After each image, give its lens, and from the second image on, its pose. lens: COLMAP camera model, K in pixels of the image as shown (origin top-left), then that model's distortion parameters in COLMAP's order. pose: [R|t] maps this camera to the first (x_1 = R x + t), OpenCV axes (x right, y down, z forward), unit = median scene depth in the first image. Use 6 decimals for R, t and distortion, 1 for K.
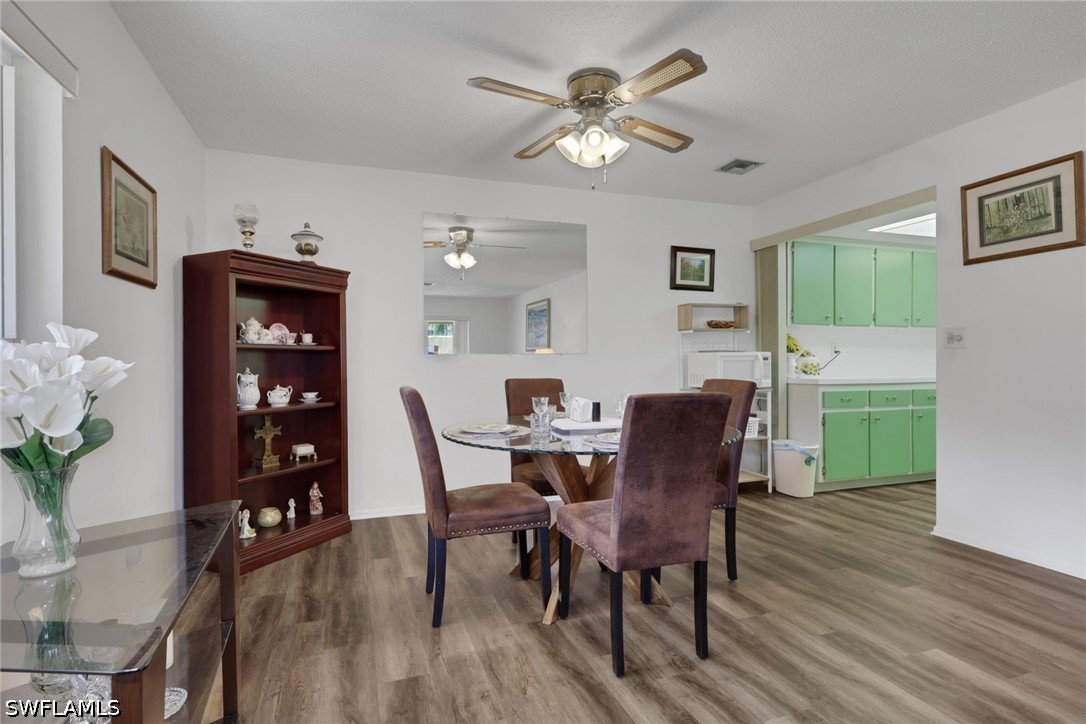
lens RADIAL K [[562.4, 0, 545.5], [0, 562.4, 358.0], [0, 0, 1]] dist [-0.000700, -0.001725]
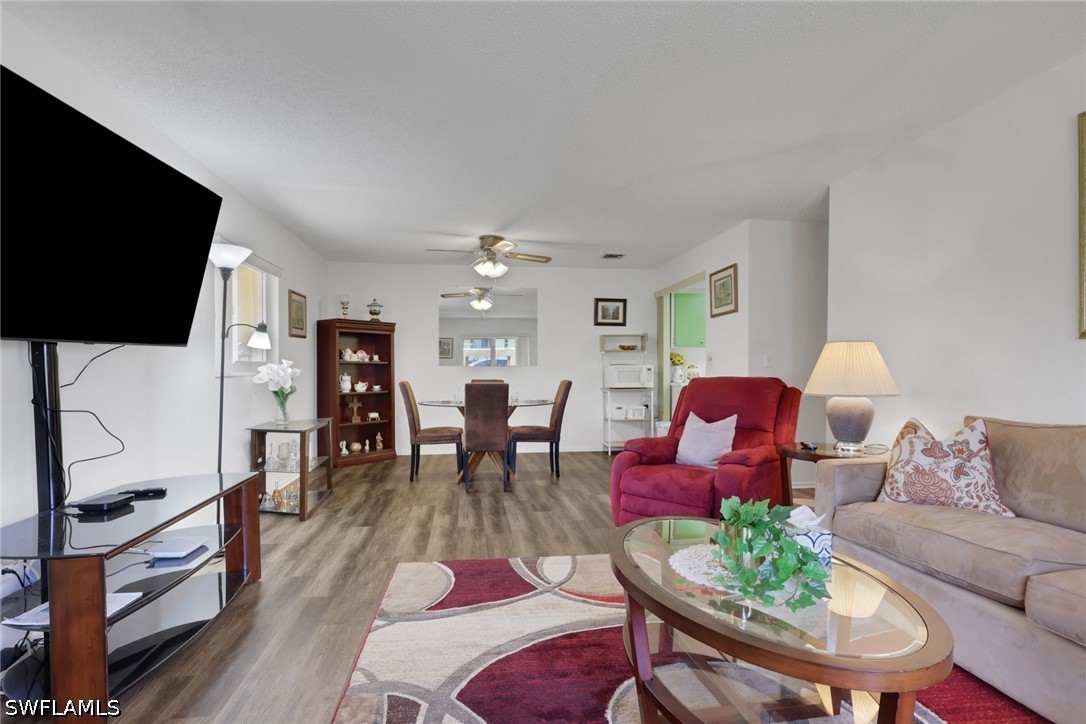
lens RADIAL K [[562.4, 0, 542.0], [0, 562.4, 369.4], [0, 0, 1]] dist [-0.000700, -0.001725]
pose [[0.979618, 0.005596, -0.200790, 0.548165], [-0.004654, 0.999976, 0.005163, -0.007813], [0.200815, -0.004123, 0.979621, -0.813412]]
